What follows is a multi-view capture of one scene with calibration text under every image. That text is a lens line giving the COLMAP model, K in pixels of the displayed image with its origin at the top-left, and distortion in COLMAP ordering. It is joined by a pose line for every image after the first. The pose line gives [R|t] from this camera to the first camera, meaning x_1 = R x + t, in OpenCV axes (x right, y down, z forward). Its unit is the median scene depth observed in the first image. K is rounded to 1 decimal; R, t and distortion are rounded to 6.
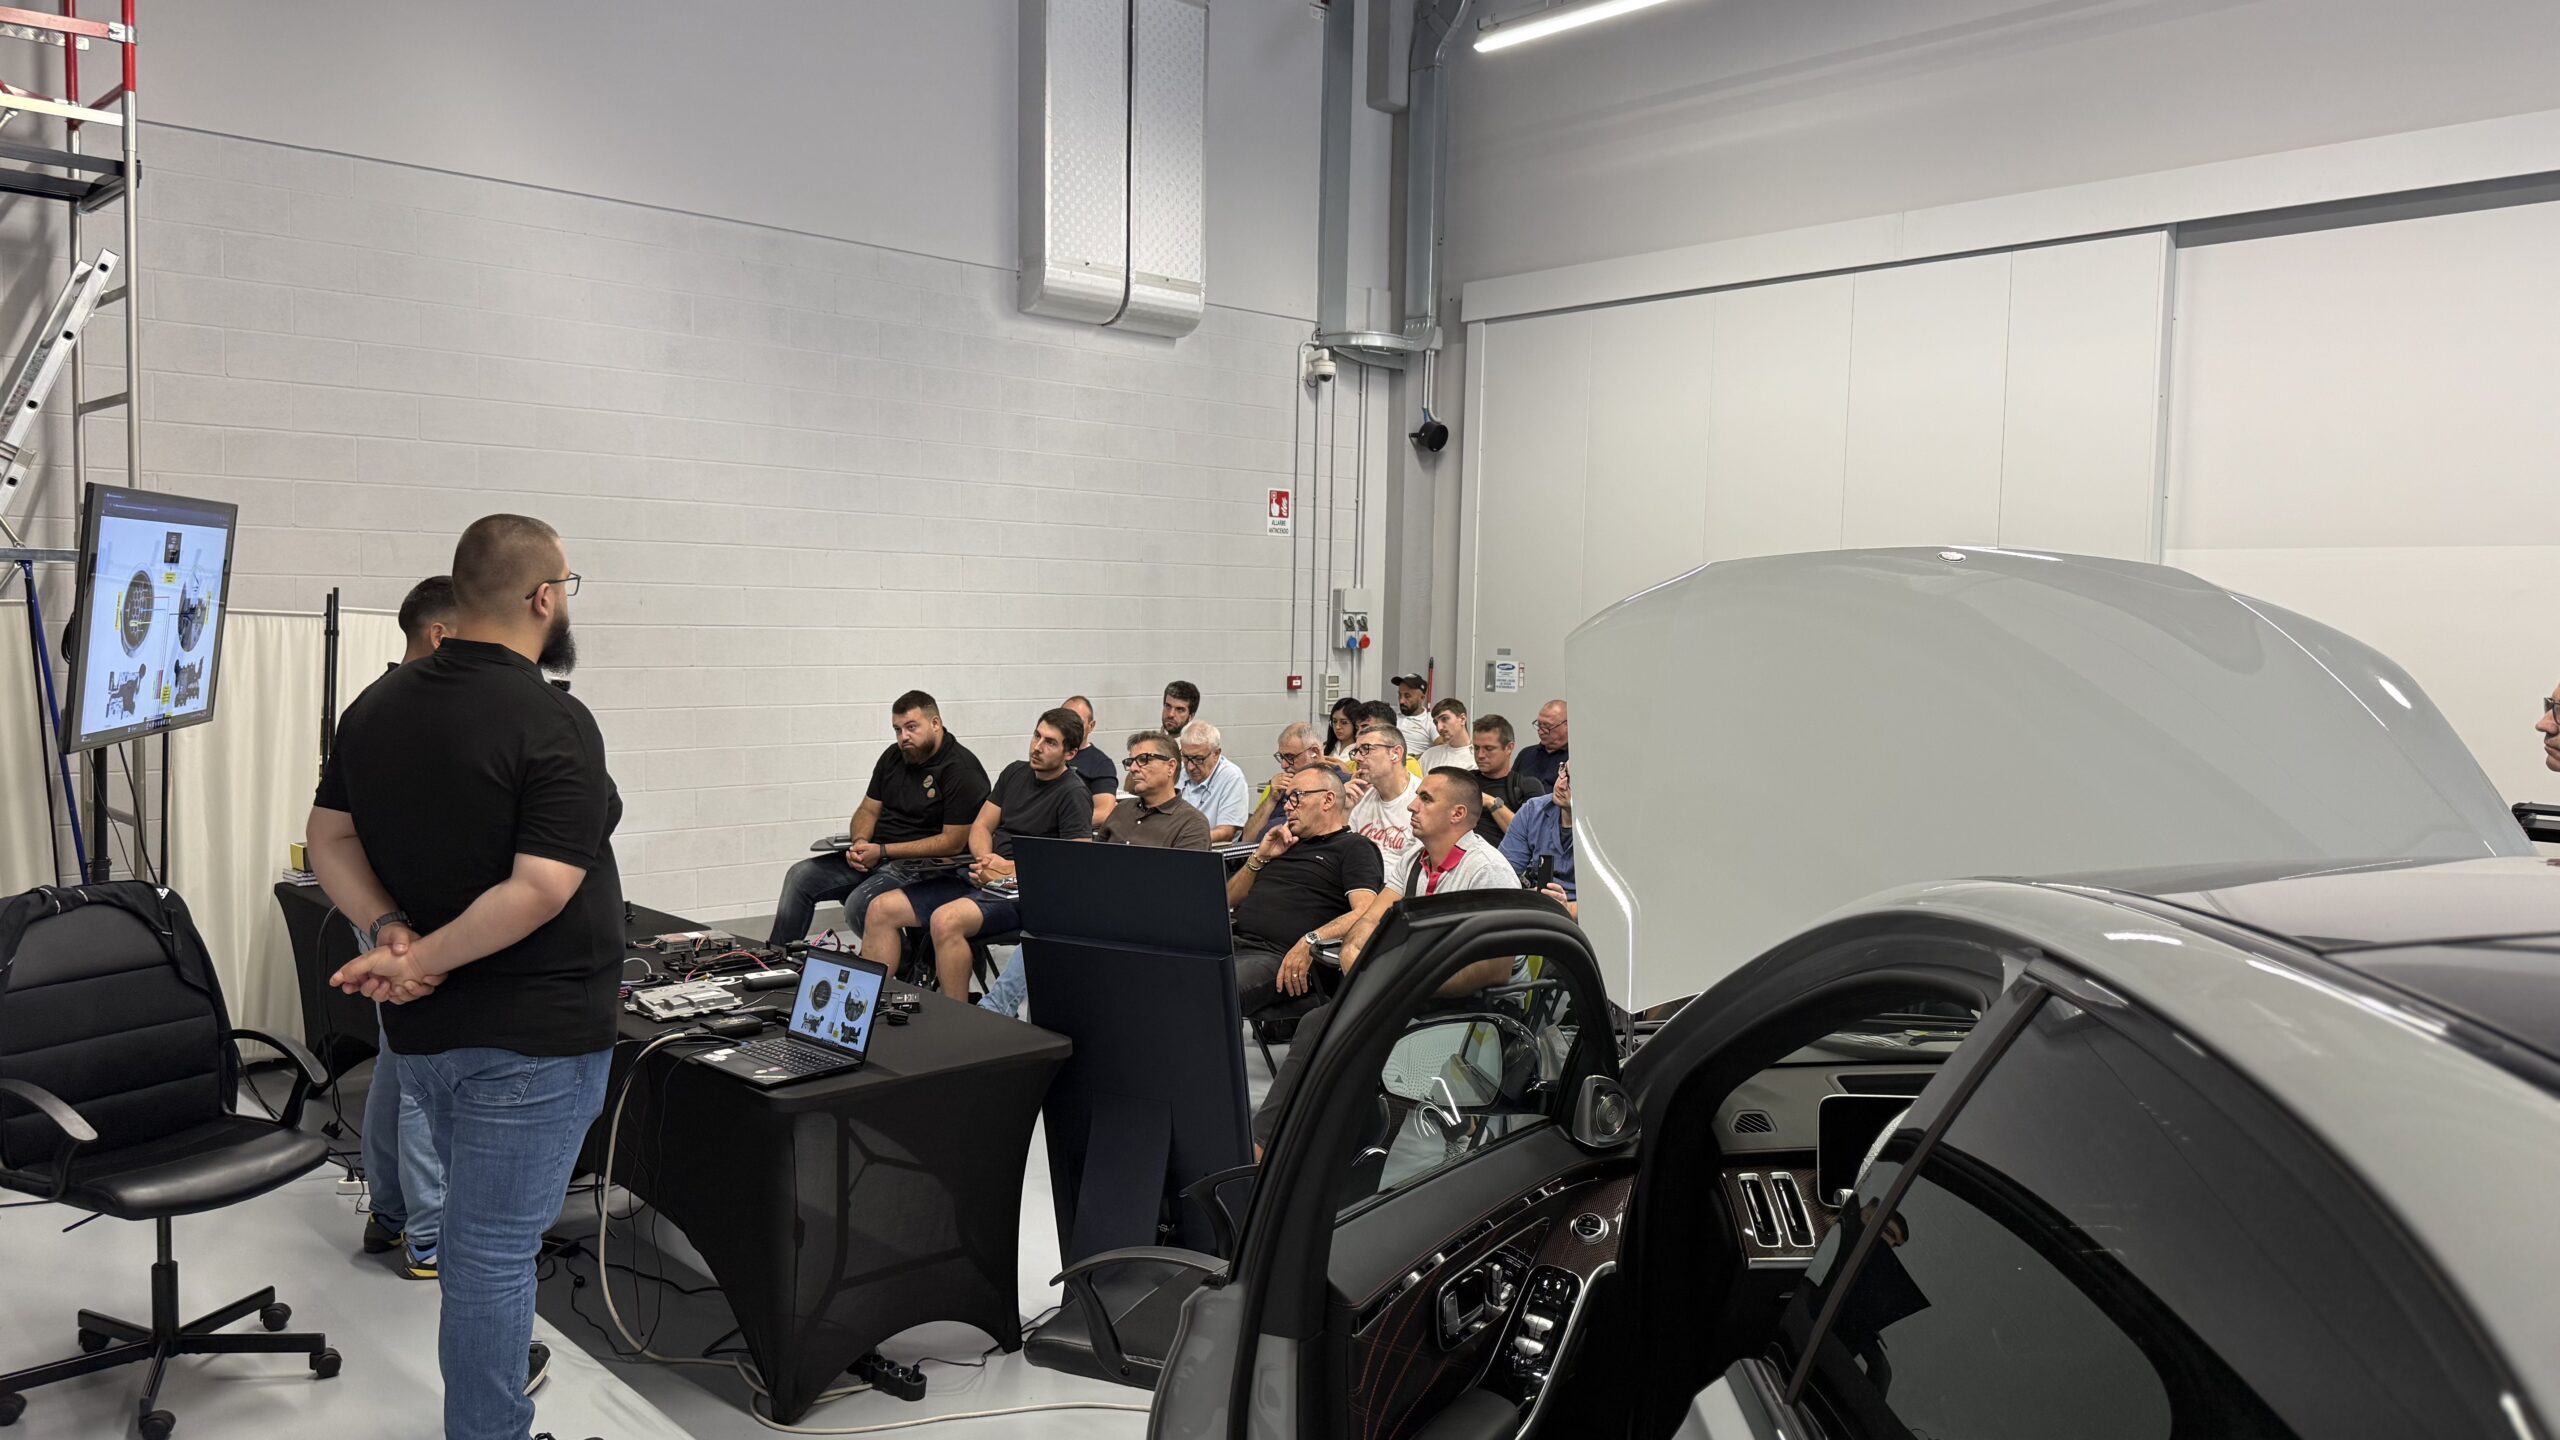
lens RADIAL K [[1857.9, 0, 1319.4], [0, 1857.9, 748.3], [0, 0, 1]] dist [0.065118, -0.001153]
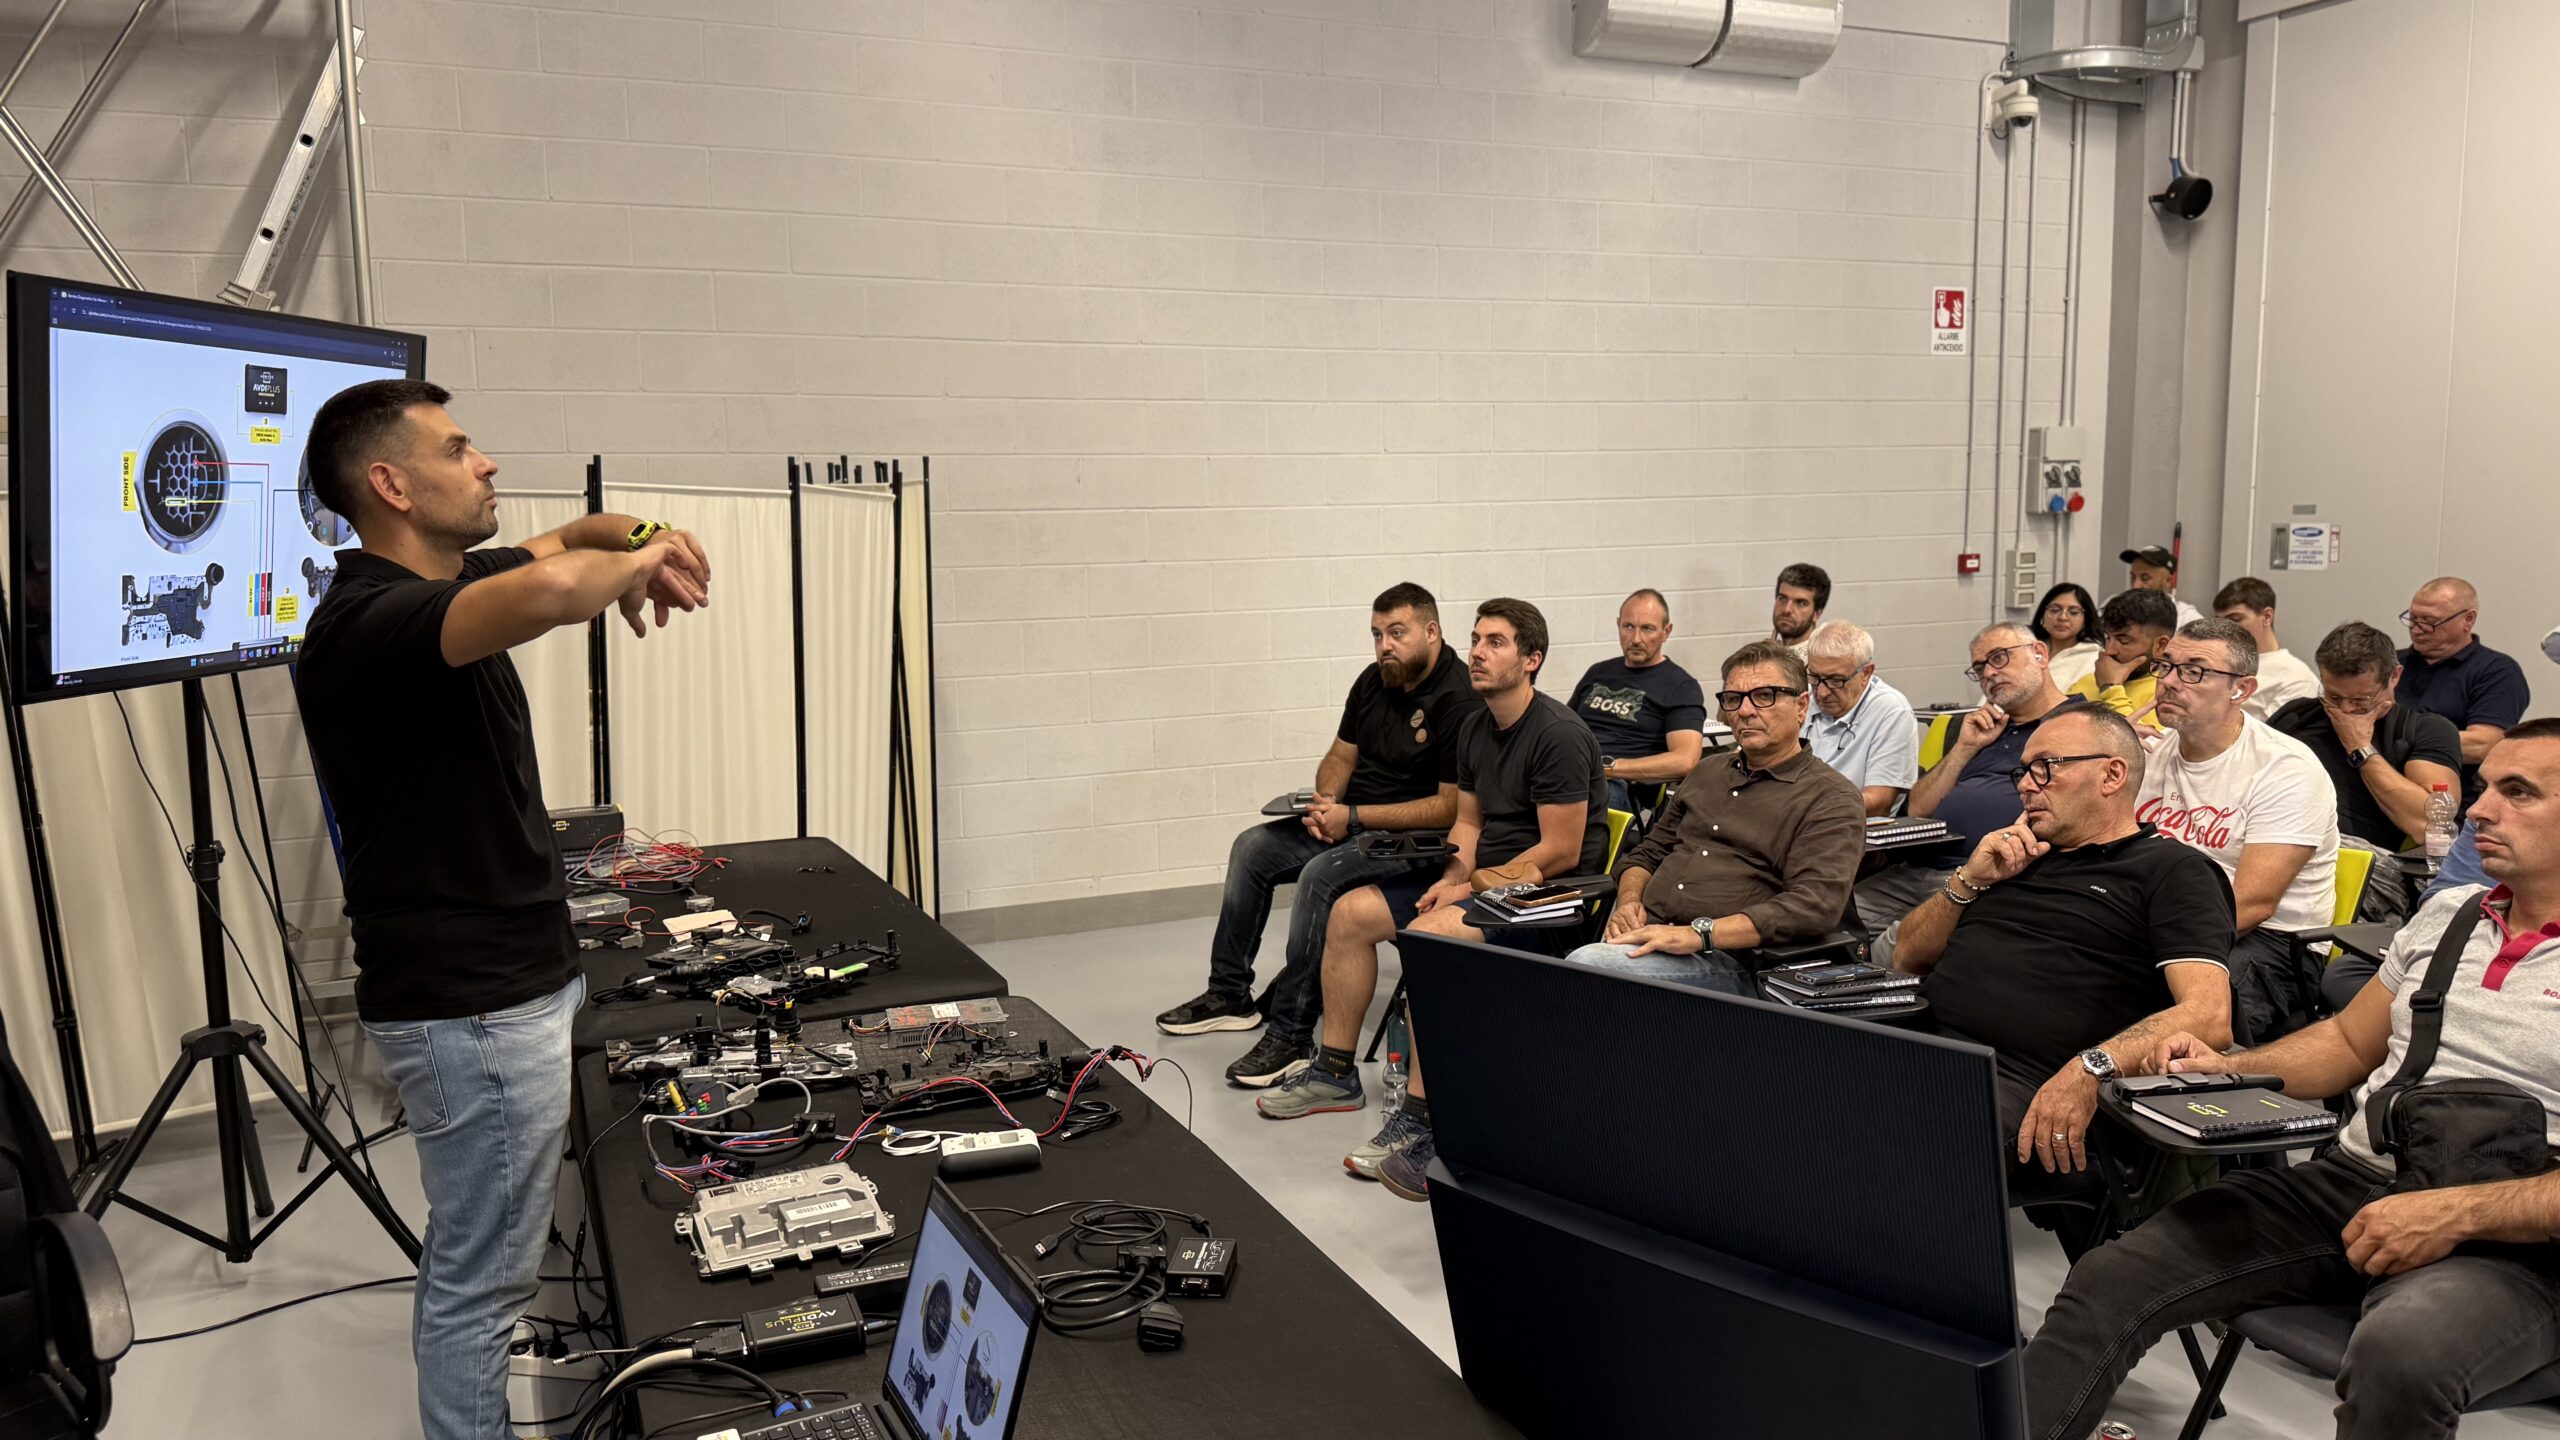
lens RADIAL K [[1902.4, 0, 1234.2], [0, 1902.4, 729.3], [0, 0, 1]] dist [0.006679, -0.002170]
pose [[0.936266, 0.006839, -0.351226, -0.024380], [0.008531, 0.999073, 0.042194, -0.006084], [0.351189, -0.042501, 0.935340, 0.264355]]
